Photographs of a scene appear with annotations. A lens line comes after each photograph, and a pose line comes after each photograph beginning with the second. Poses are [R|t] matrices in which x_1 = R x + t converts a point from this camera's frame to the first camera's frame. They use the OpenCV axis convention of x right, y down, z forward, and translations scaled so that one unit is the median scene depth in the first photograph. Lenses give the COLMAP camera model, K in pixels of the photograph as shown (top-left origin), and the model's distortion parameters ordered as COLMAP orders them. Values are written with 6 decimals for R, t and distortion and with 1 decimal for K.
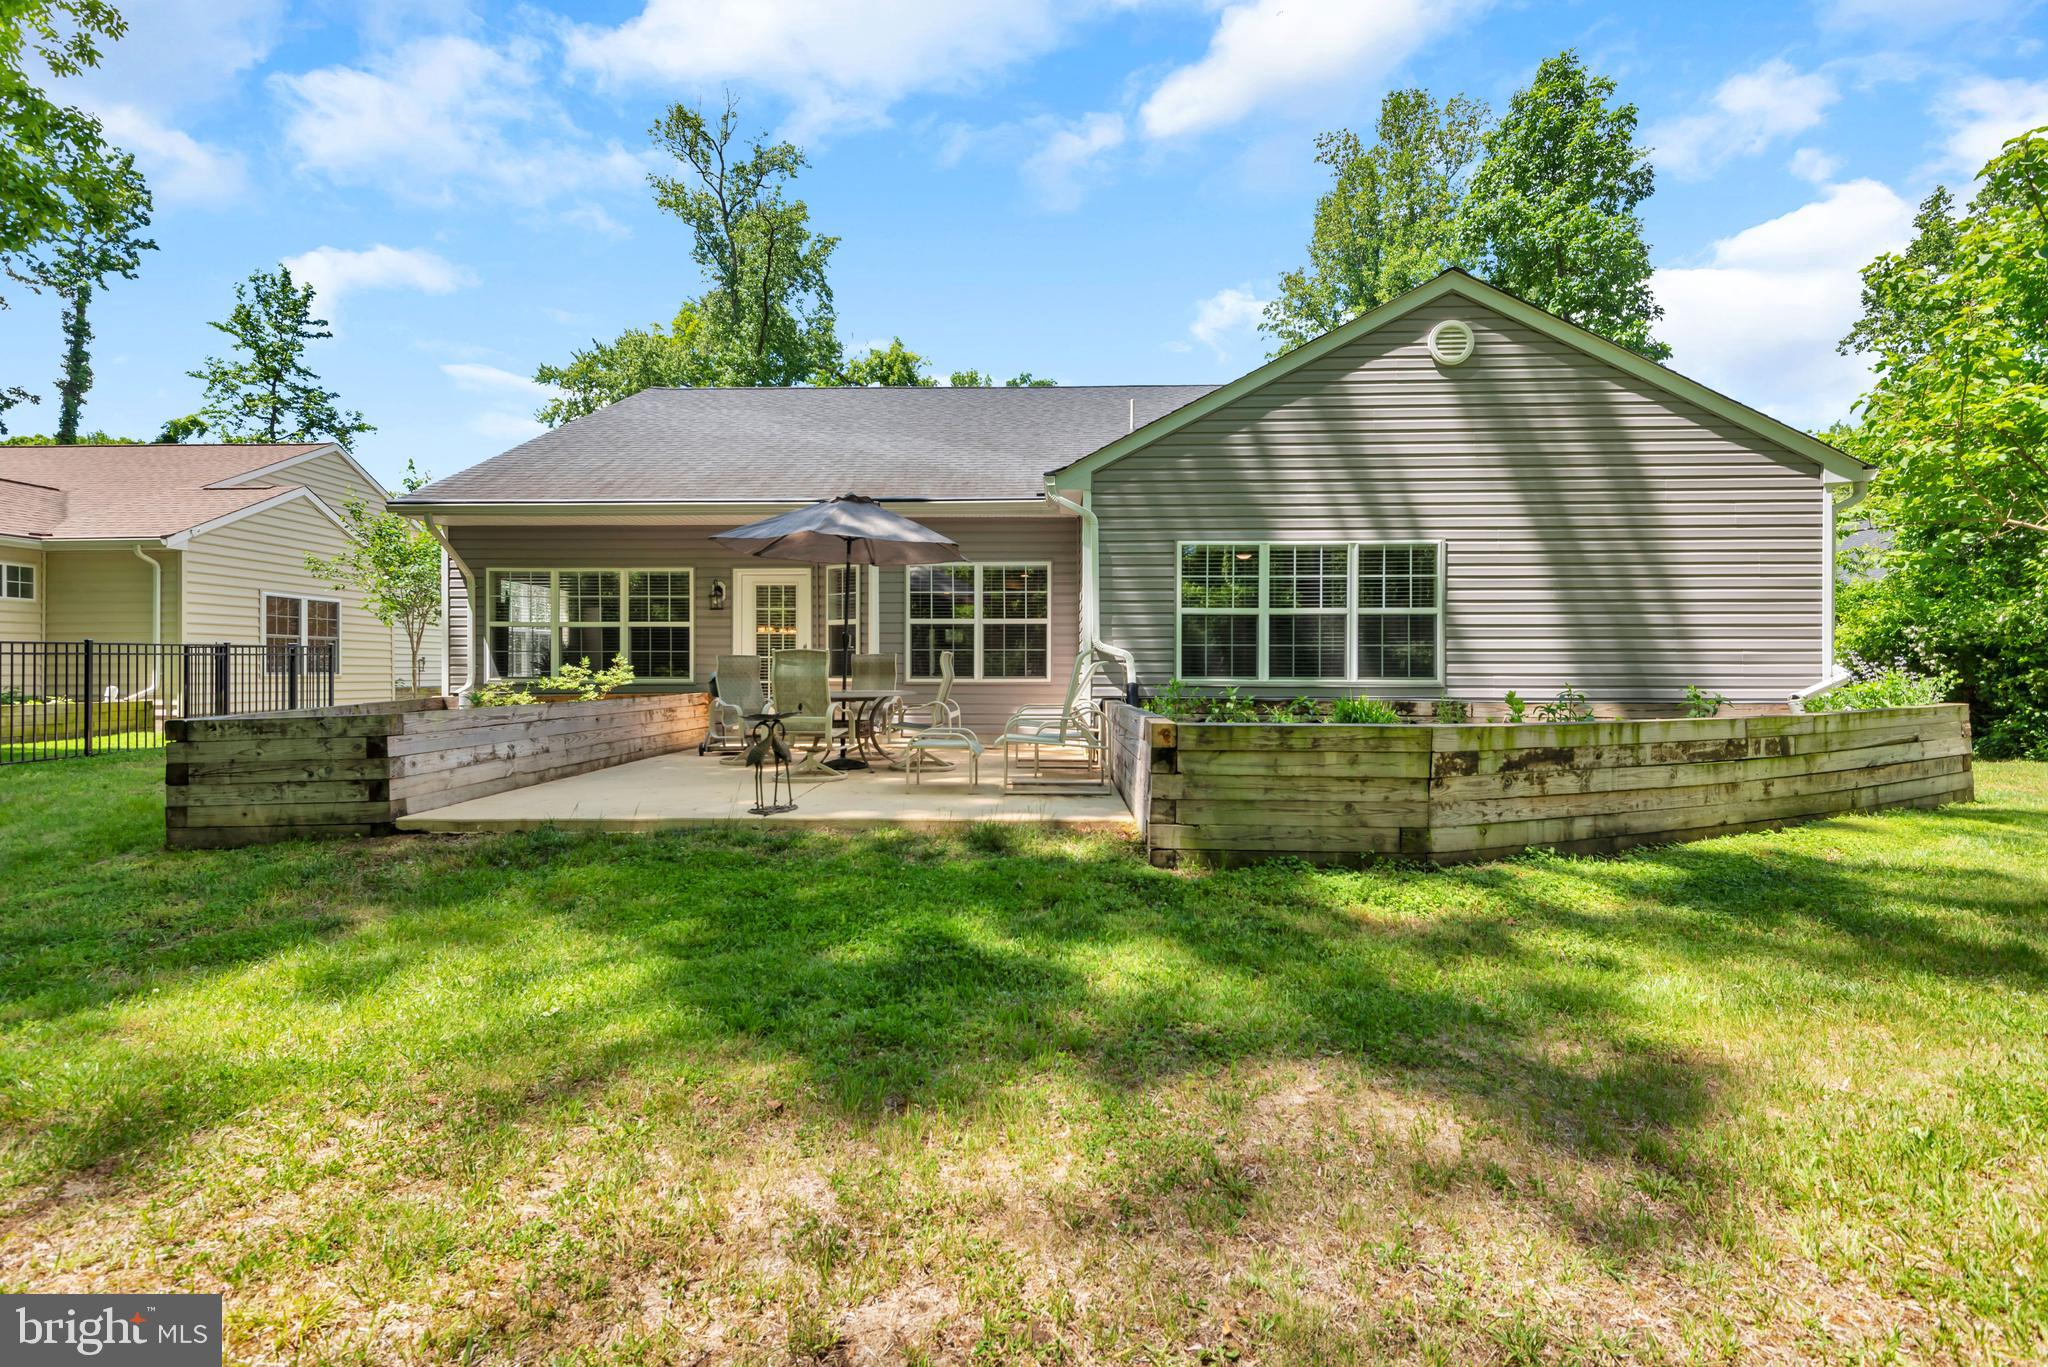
lens RADIAL K [[957.0, 0, 1015.7], [0, 957.0, 677.5], [0, 0, 1]] dist [0.008806, -0.003143]
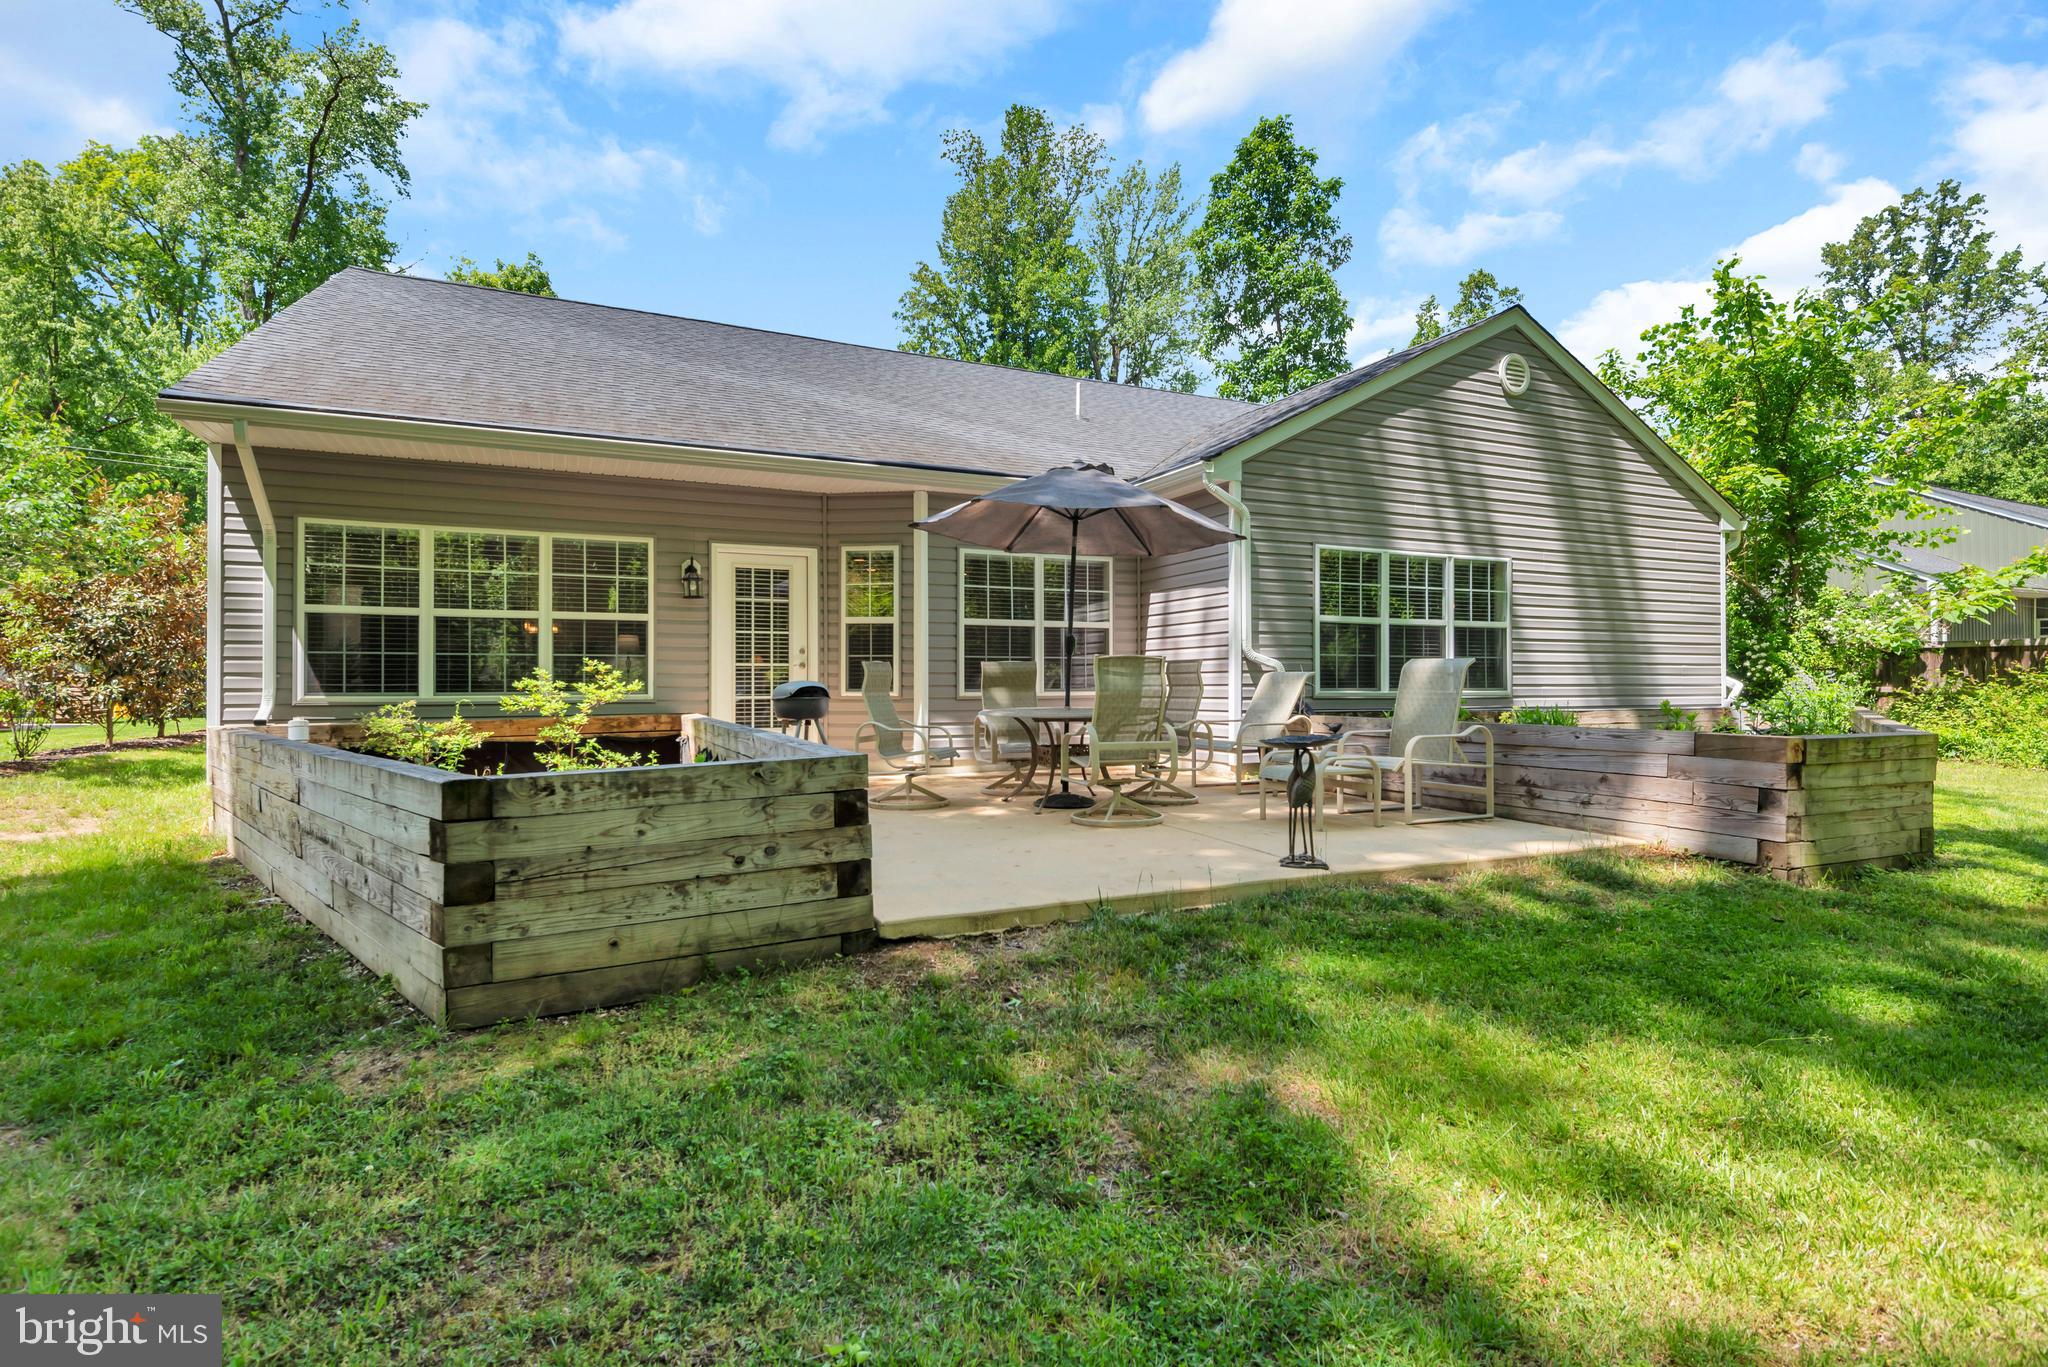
lens RADIAL K [[1040.8, 0, 1019.6], [0, 1040.8, 666.5], [0, 0, 1]] dist [0.014554, -0.005538]
pose [[0.883334, 0.005827, 0.468707, -0.569808], [0.004725, 0.999761, -0.021335, -0.001746], [-0.468719, 0.021061, 0.883096, 0.234878]]
